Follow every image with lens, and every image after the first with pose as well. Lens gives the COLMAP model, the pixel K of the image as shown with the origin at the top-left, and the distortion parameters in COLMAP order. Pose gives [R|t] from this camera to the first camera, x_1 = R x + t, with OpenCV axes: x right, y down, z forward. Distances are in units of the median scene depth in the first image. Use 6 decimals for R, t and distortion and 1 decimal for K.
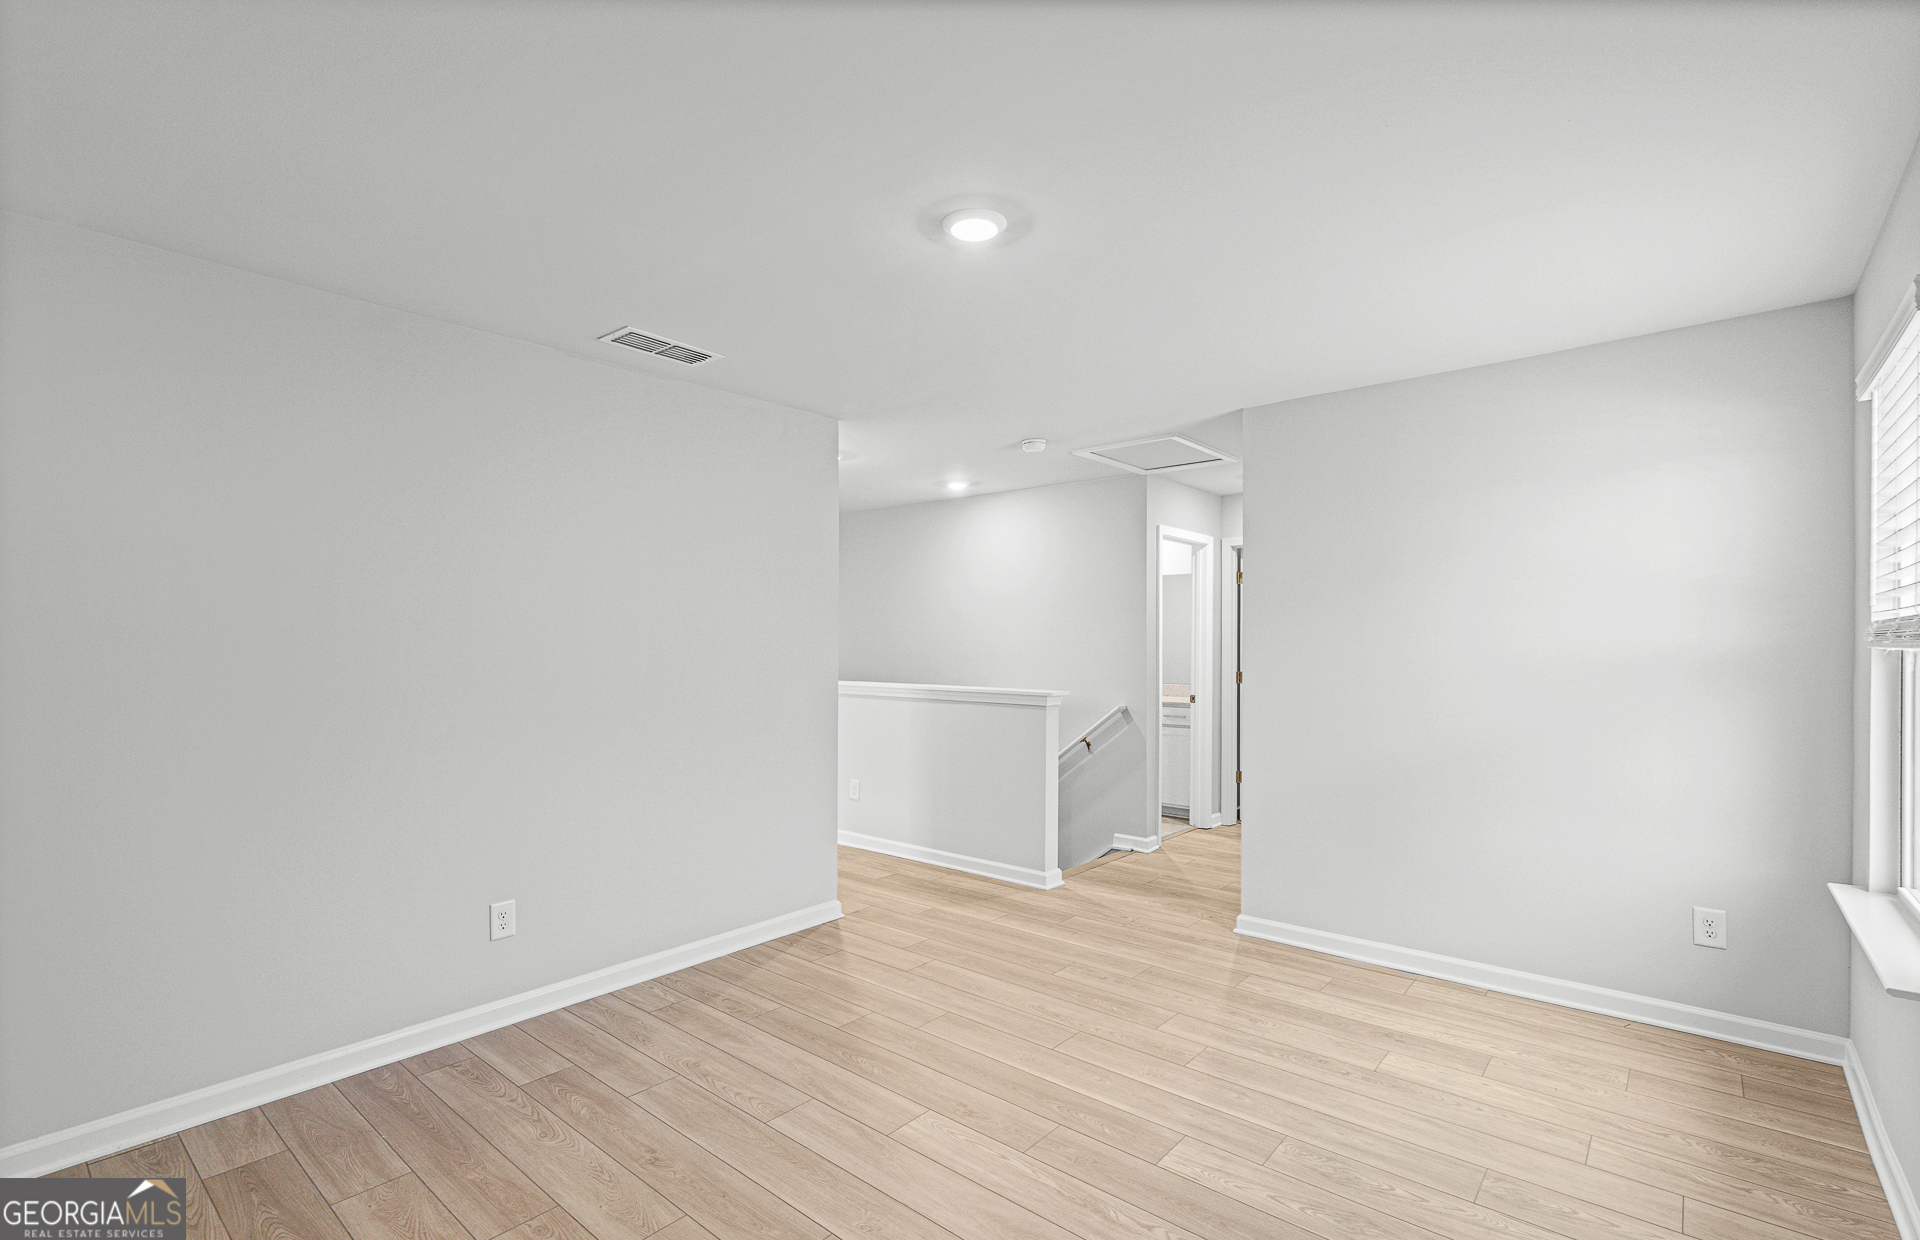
lens RADIAL K [[882.7, 0, 960.0], [0, 882.7, 620.0], [0, 0, 1]] dist [-0.002867, -0.000419]
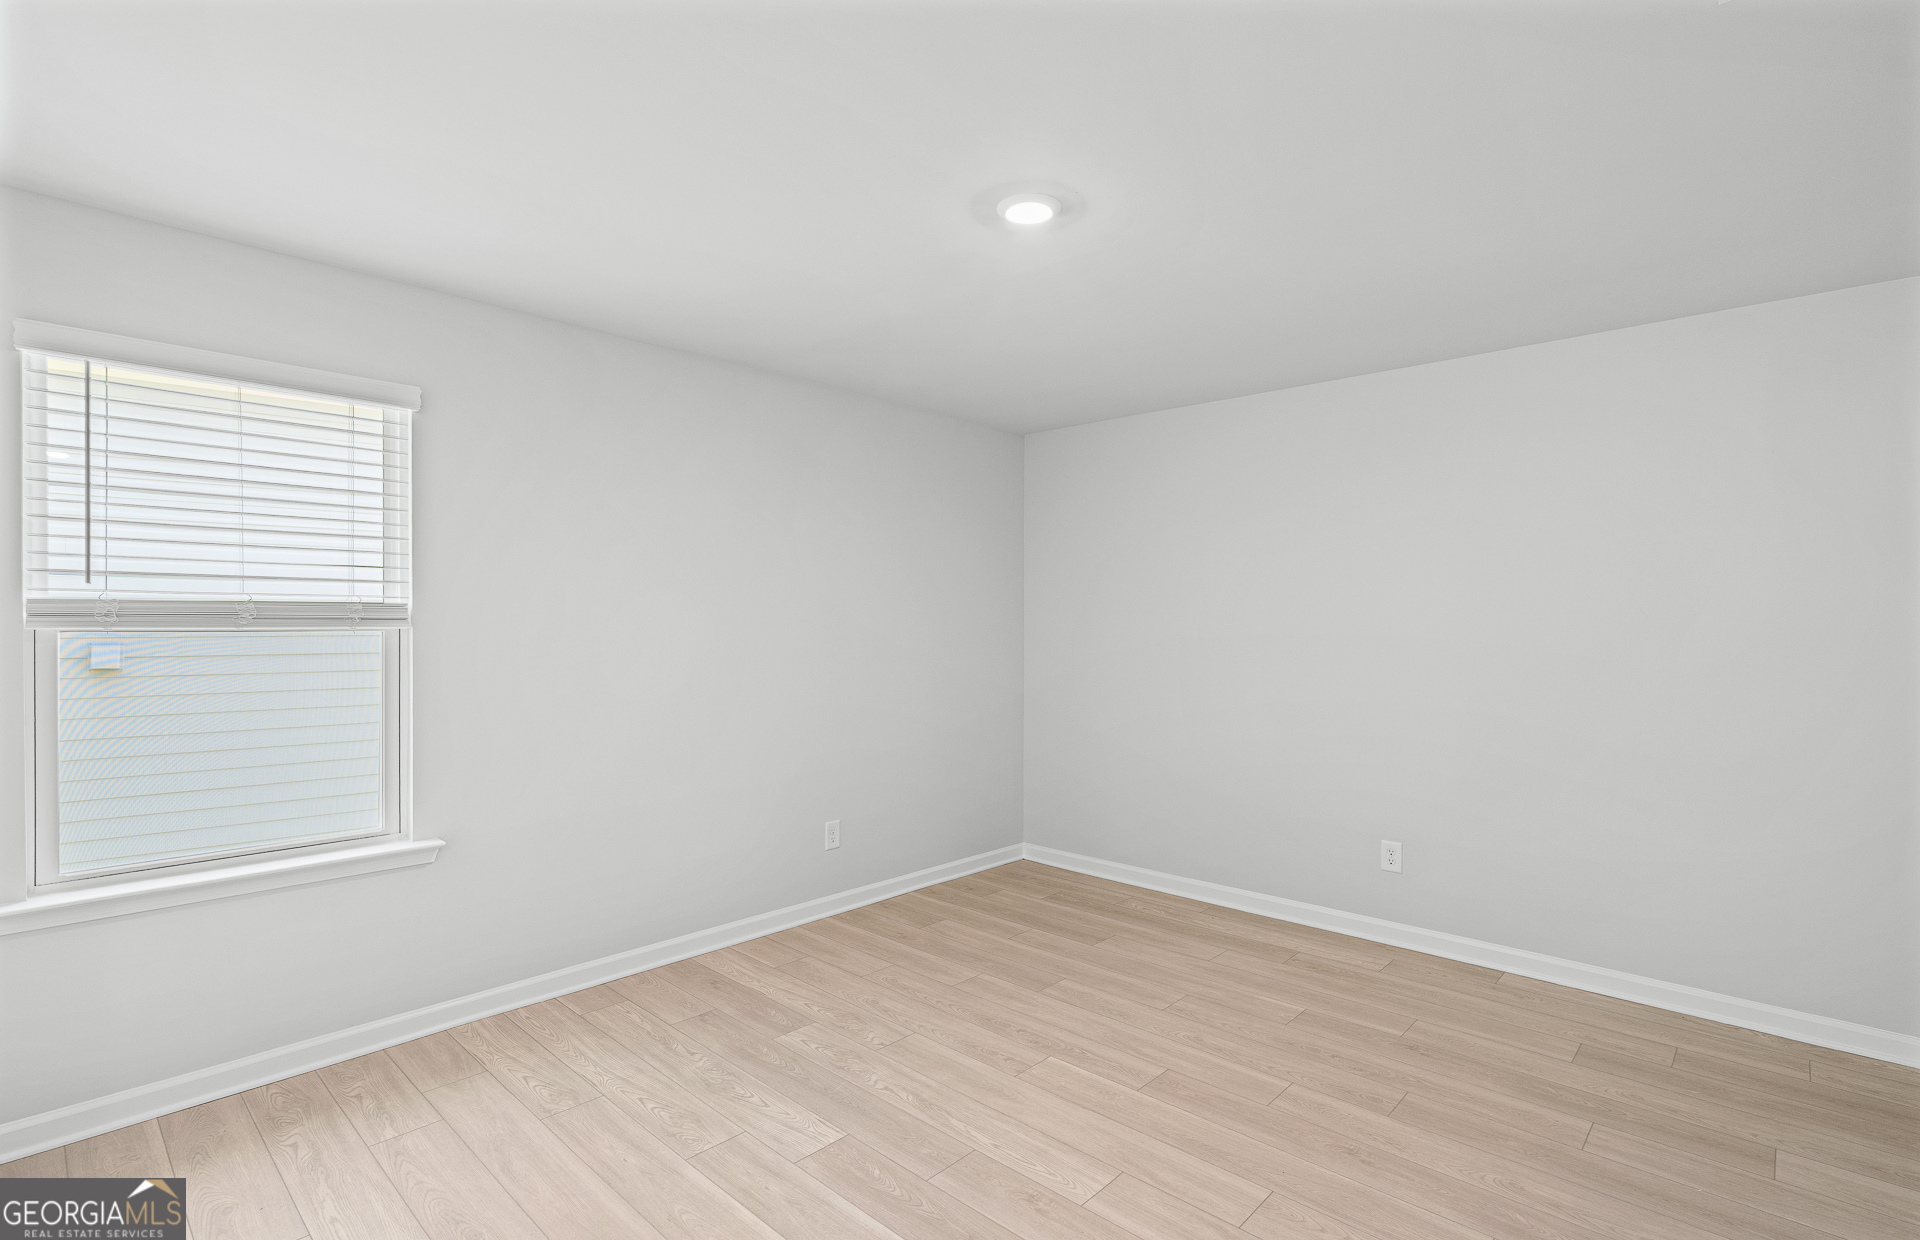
lens RADIAL K [[882.7, 0, 960.0], [0, 882.7, 620.0], [0, 0, 1]] dist [-0.002867, -0.000419]
pose [[-0.998562, -0.002235, 0.053571, 0.038393], [-0.003789, 0.999575, -0.028911, 0.048925], [-0.053483, -0.029072, -0.998145, 2.020643]]
